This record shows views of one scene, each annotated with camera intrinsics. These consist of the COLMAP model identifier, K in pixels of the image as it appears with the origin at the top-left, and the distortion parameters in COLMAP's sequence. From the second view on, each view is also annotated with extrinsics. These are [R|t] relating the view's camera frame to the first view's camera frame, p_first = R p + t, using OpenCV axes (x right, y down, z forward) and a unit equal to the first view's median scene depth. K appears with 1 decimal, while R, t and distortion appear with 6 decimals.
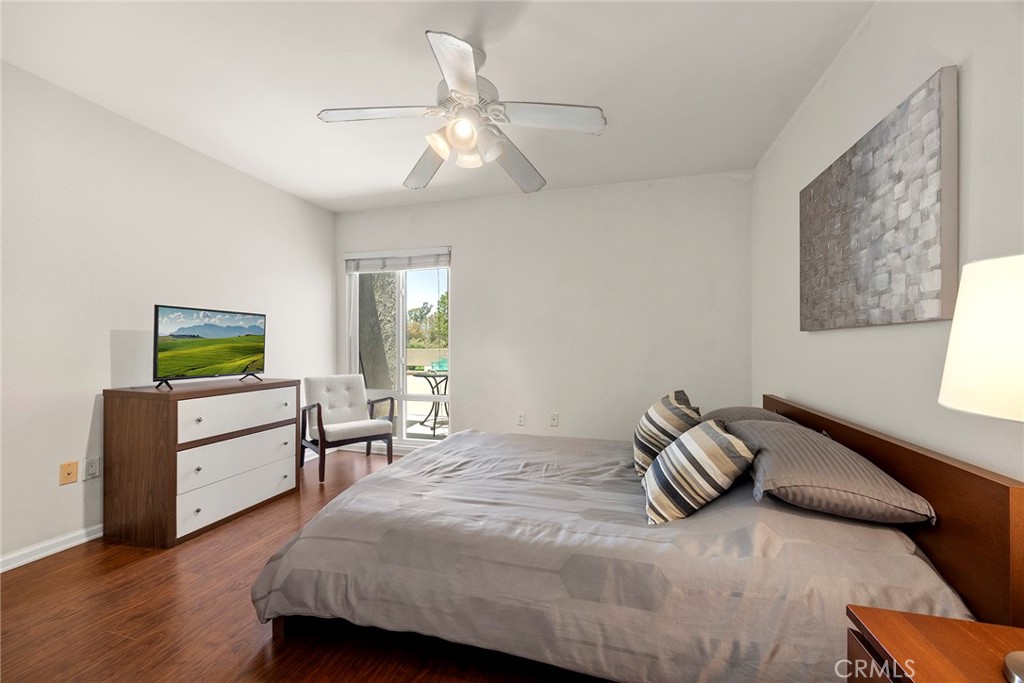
lens RADIAL K [[402.2, 0, 512.2], [0, 402.2, 354.4], [0, 0, 1]] dist [-0.001221, -0.000124]
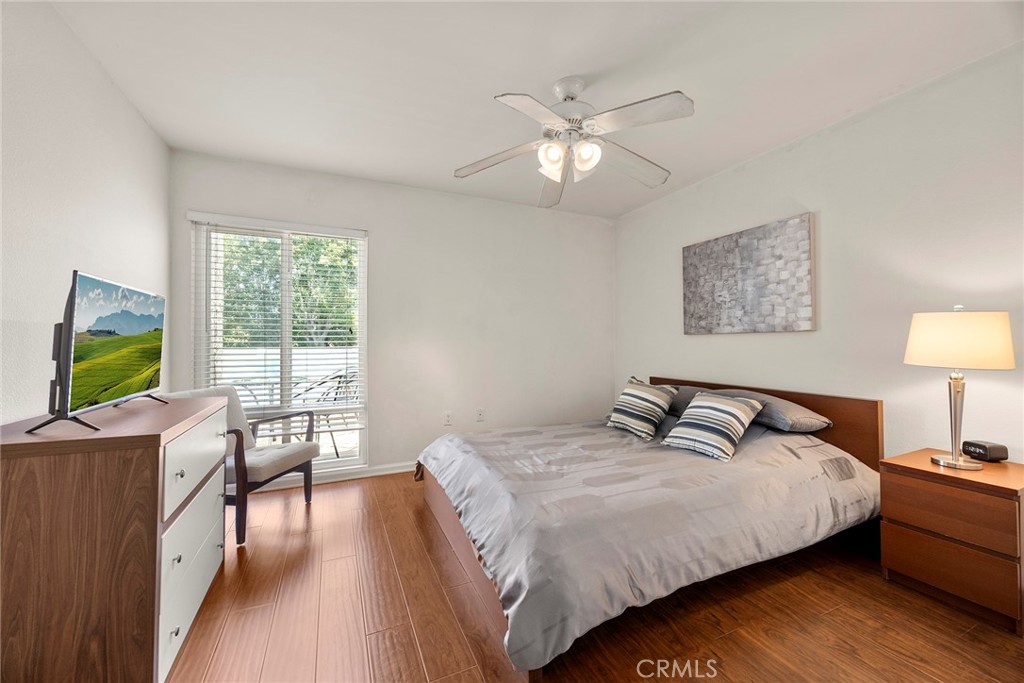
lens RADIAL K [[394.5, 0, 512.0], [0, 394.5, 341.5], [0, 0, 1]] dist [-0.001642, -0.000107]
pose [[0.761868, -0.002272, 0.647728, -1.222775], [0.019238, 0.999632, -0.019122, -0.018567], [-0.647446, 0.027030, 0.761632, 0.375550]]
